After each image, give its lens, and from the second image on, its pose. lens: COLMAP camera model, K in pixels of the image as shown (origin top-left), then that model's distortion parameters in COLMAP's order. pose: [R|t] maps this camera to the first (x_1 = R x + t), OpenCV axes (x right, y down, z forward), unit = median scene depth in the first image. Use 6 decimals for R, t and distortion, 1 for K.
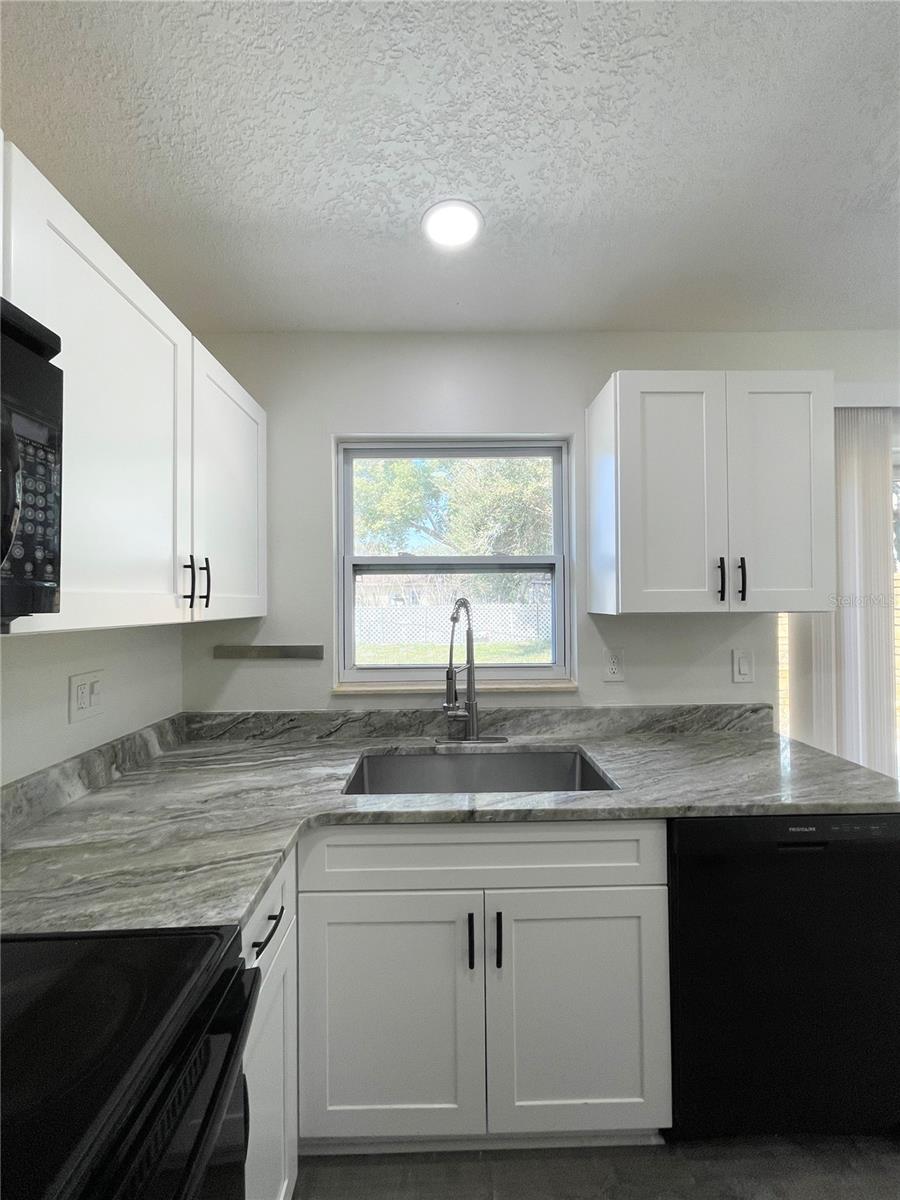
lens RADIAL K [[485.9, 0, 449.2], [0, 485.9, 592.2], [0, 0, 1]] dist [-0.000037, 0.000398]
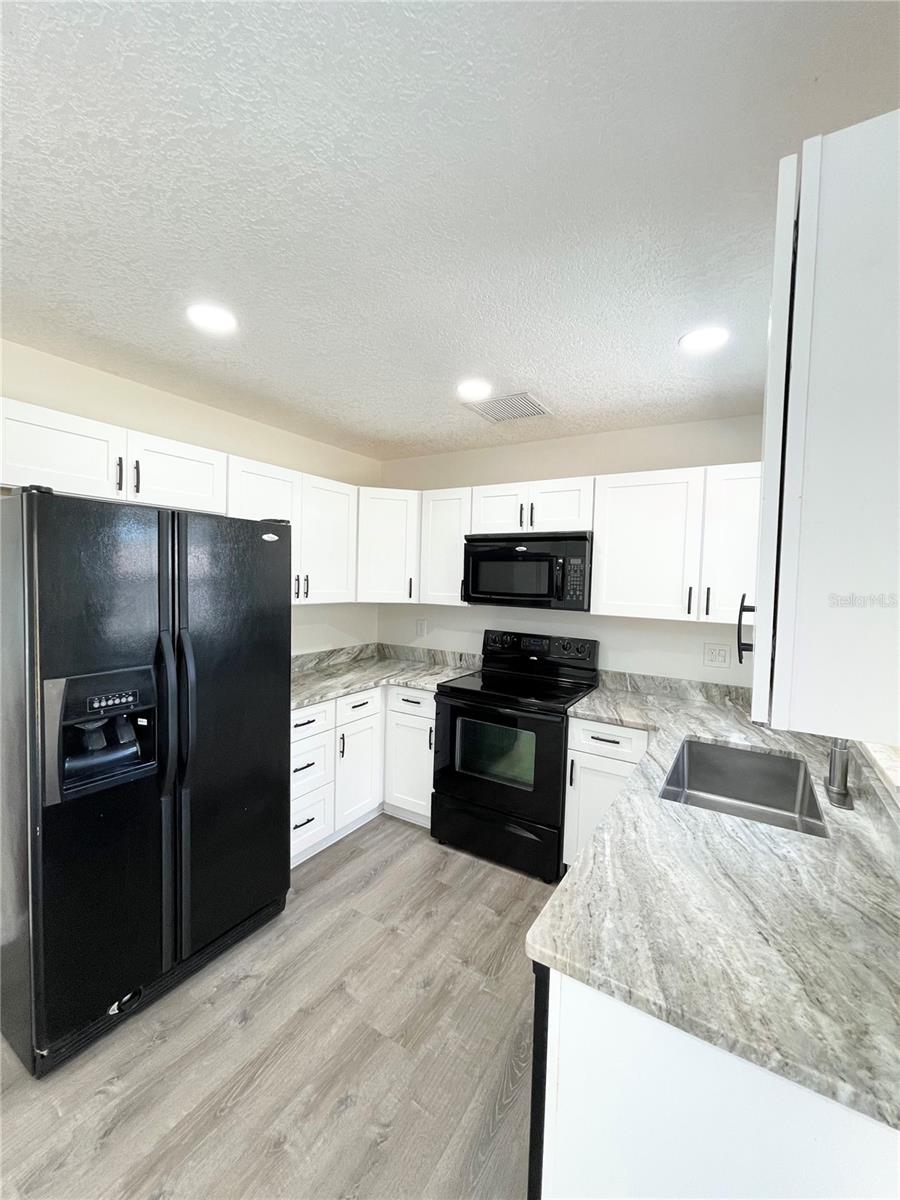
lens RADIAL K [[485.9, 0, 447.3], [0, 485.9, 599.0], [0, 0, 1]] dist [-0.000037, 0.000398]
pose [[-0.551872, 0.030908, -0.833356, 1.449892], [-0.001989, 0.999261, 0.038378, -0.090155], [0.833926, 0.022837, -0.551403, 1.124912]]
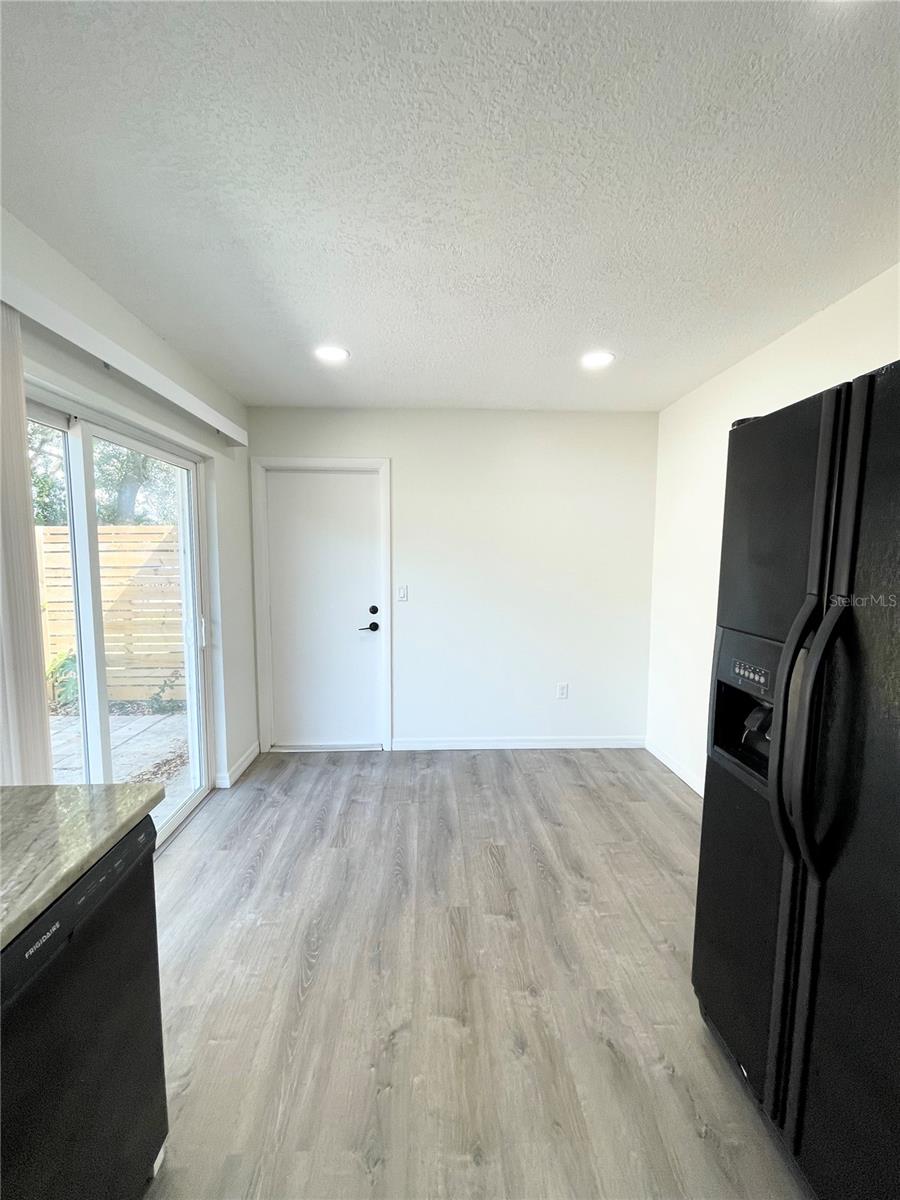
lens RADIAL K [[485.9, 0, 450.6], [0, 485.9, 606.2], [0, 0, 1]] dist [-0.000037, 0.000398]
pose [[-0.015948, -0.094652, 0.995383, 0.142928], [-0.022920, 0.995282, 0.094275, -0.001226], [-0.999610, -0.021310, -0.018042, 0.436778]]
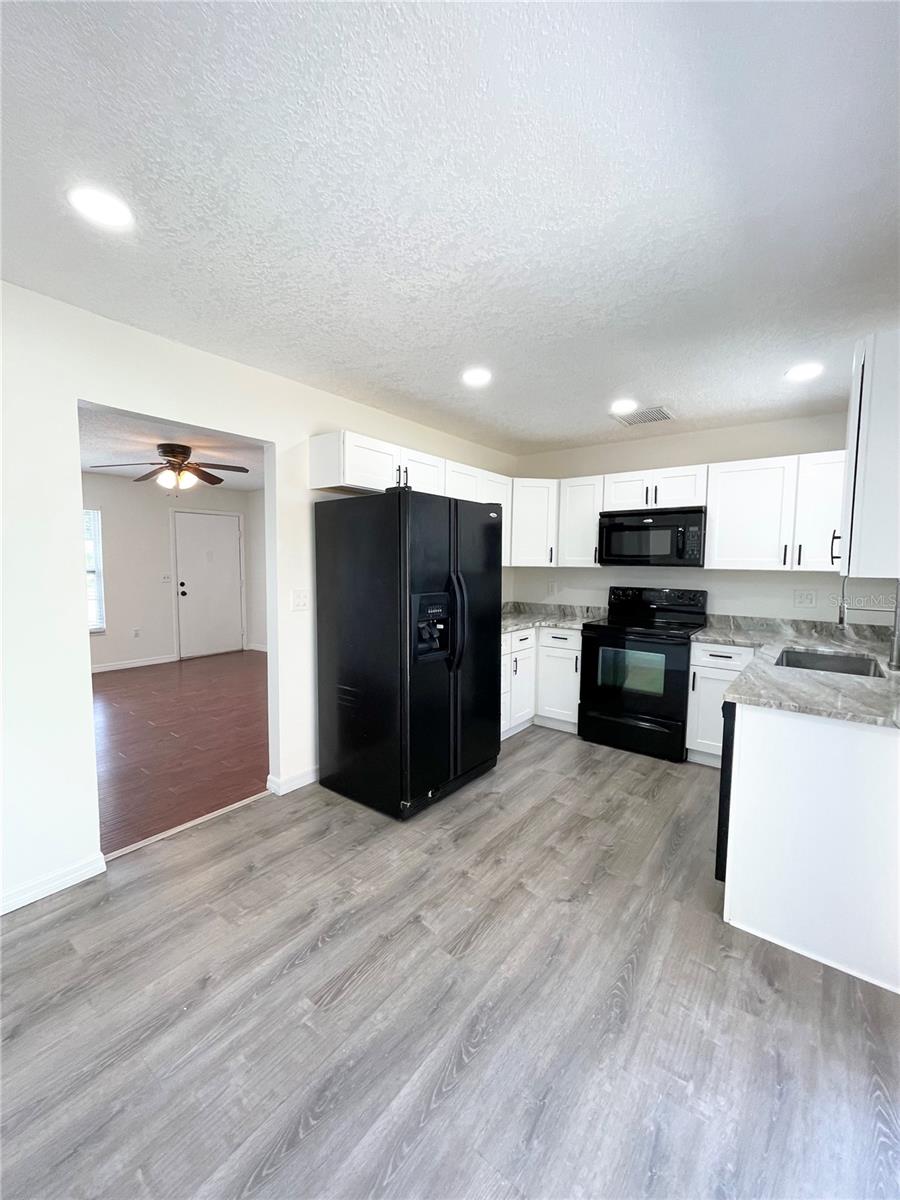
lens RADIAL K [[485.9, 0, 451.0], [0, 485.9, 597.9], [0, 0, 1]] dist [-0.000037, 0.000398]
pose [[-0.632800, 0.057581, -0.772171, 2.362573], [0.012843, 0.997874, 0.063887, 0.014392], [0.774208, 0.030510, -0.632195, 1.129501]]
